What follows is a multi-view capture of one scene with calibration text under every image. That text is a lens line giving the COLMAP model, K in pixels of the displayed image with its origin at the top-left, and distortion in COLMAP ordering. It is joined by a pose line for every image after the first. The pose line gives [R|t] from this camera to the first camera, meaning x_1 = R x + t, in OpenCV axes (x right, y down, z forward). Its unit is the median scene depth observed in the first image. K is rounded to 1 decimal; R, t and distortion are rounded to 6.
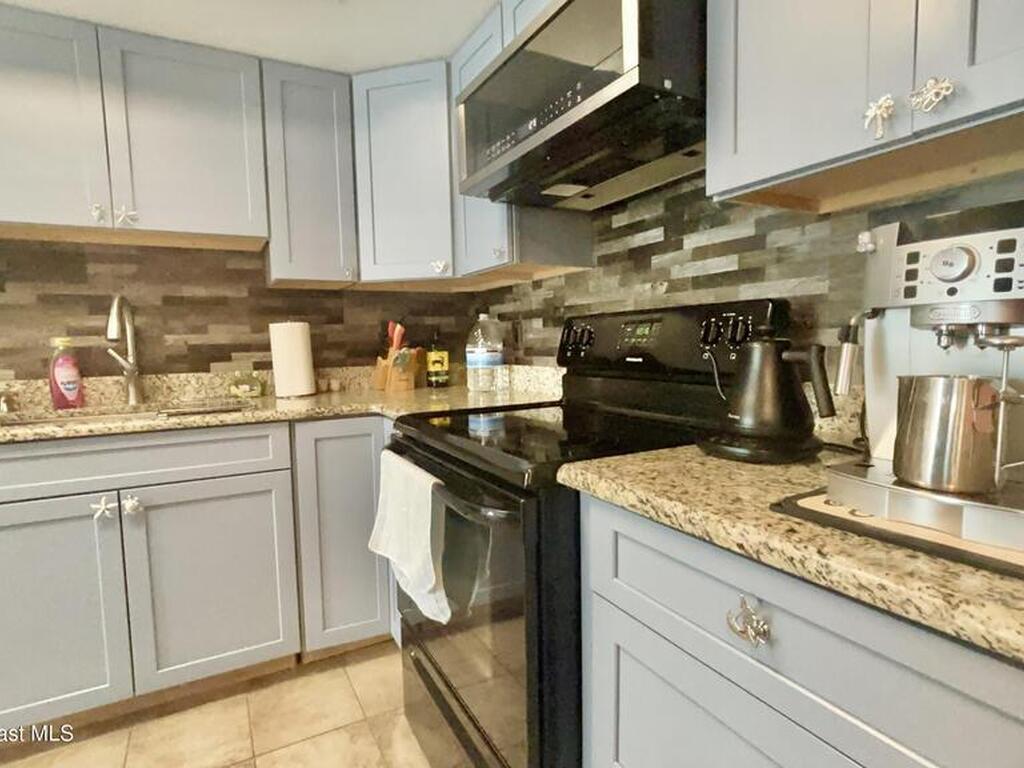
lens RADIAL K [[549.8, 0, 511.8], [0, 549.8, 383.2], [0, 0, 1]] dist [0.004444, -0.008365]
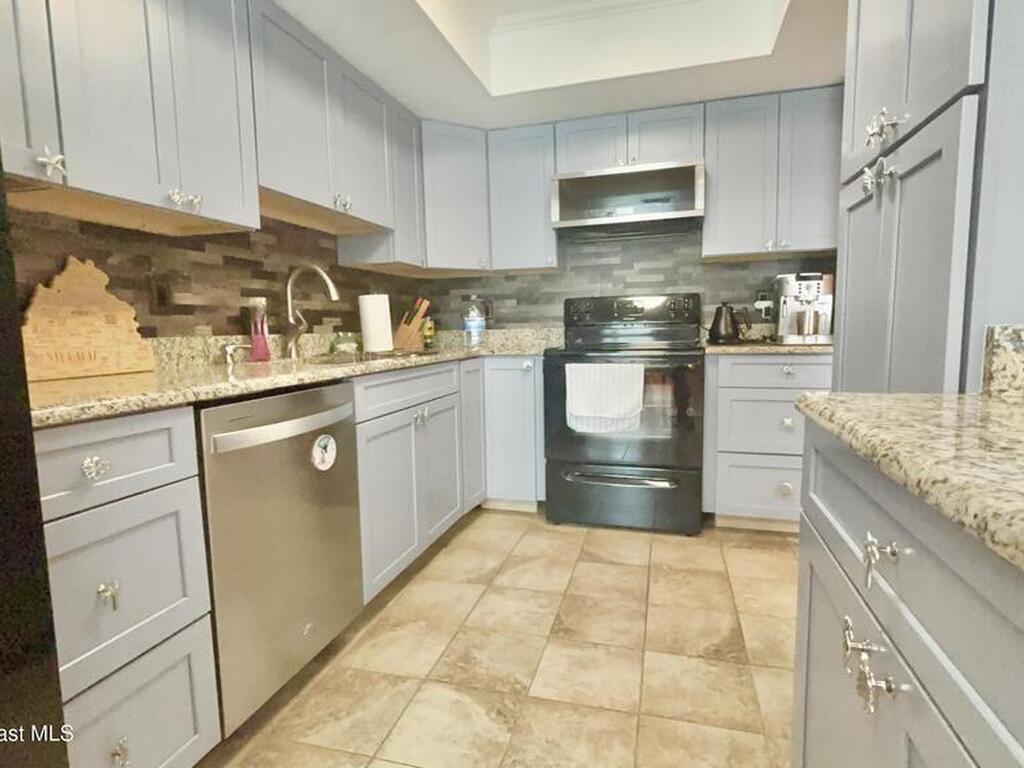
lens RADIAL K [[549.8, 0, 509.0], [0, 549.8, 386.0], [0, 0, 1]] dist [0.004444, -0.008365]
pose [[0.708303, -0.067975, 0.702628, -1.186708], [0.060132, 0.997545, 0.035889, 0.082265], [-0.703343, 0.016830, 0.710651, -0.142119]]
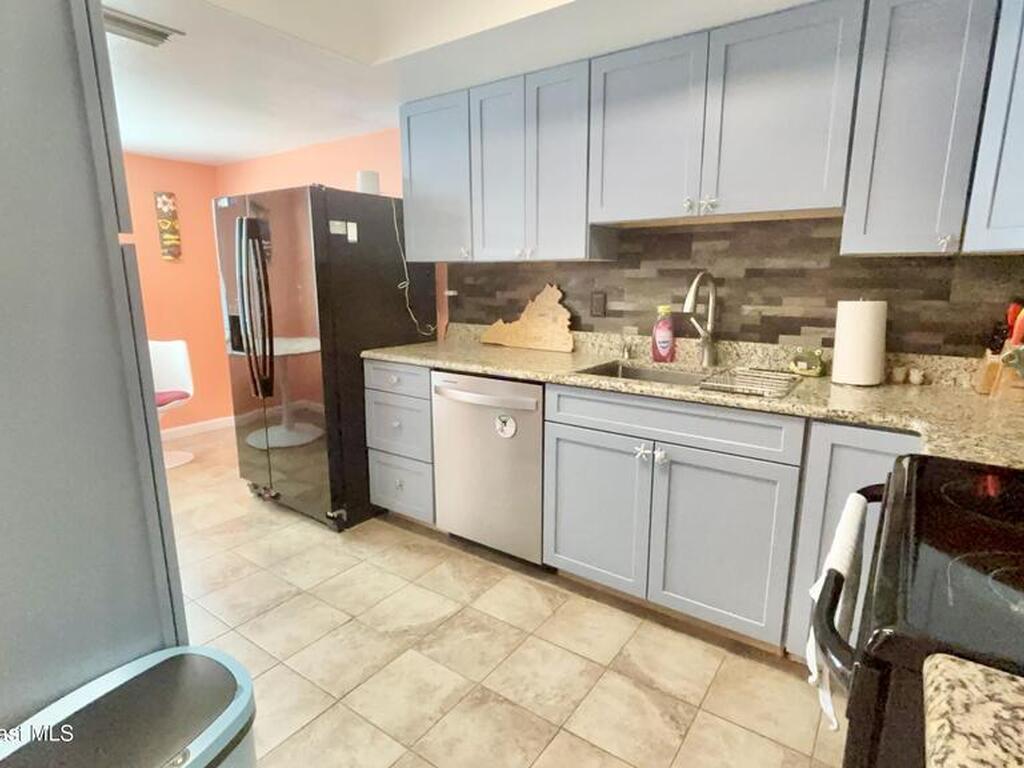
lens RADIAL K [[549.8, 0, 514.1], [0, 549.8, 382.3], [0, 0, 1]] dist [0.004444, -0.008365]
pose [[0.432951, 0.192433, -0.880638, 0.163180], [-0.080669, 0.981299, 0.174770, -0.096873], [0.897801, -0.004626, 0.440378, 0.127947]]
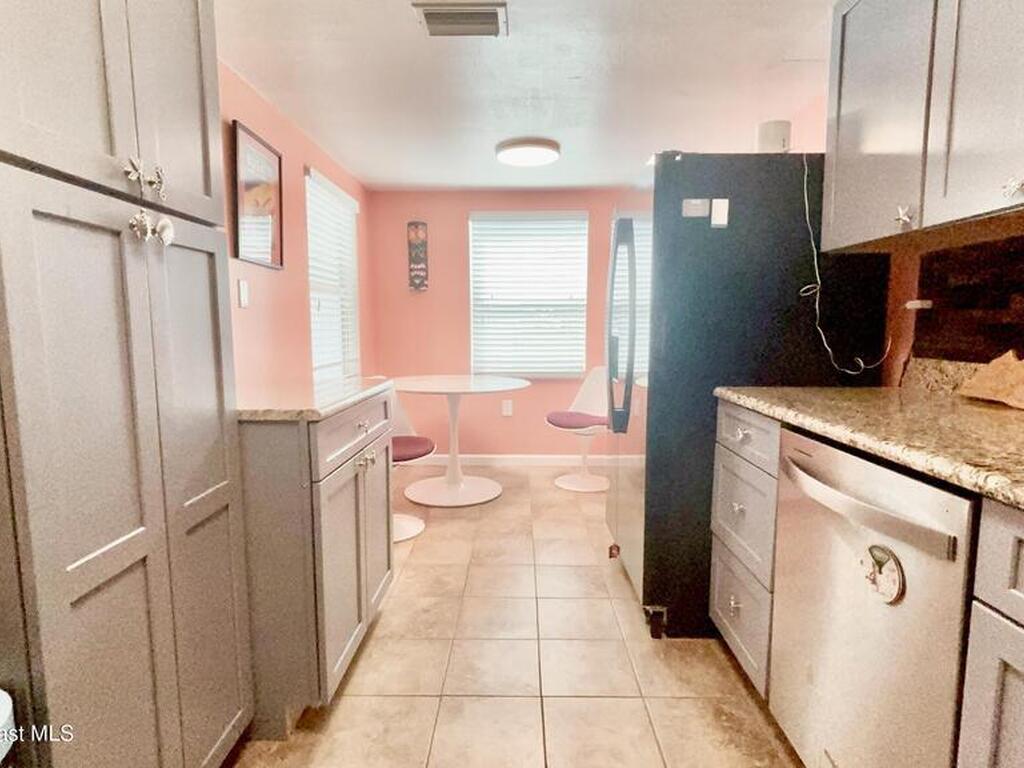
lens RADIAL K [[549.8, 0, 509.1], [0, 549.8, 387.6], [0, 0, 1]] dist [0.004444, -0.008365]
pose [[-0.500555, 0.116110, -0.857883, -0.253845], [-0.055840, 0.984571, 0.165838, -0.036263], [0.863902, 0.130915, -0.486348, 0.539411]]
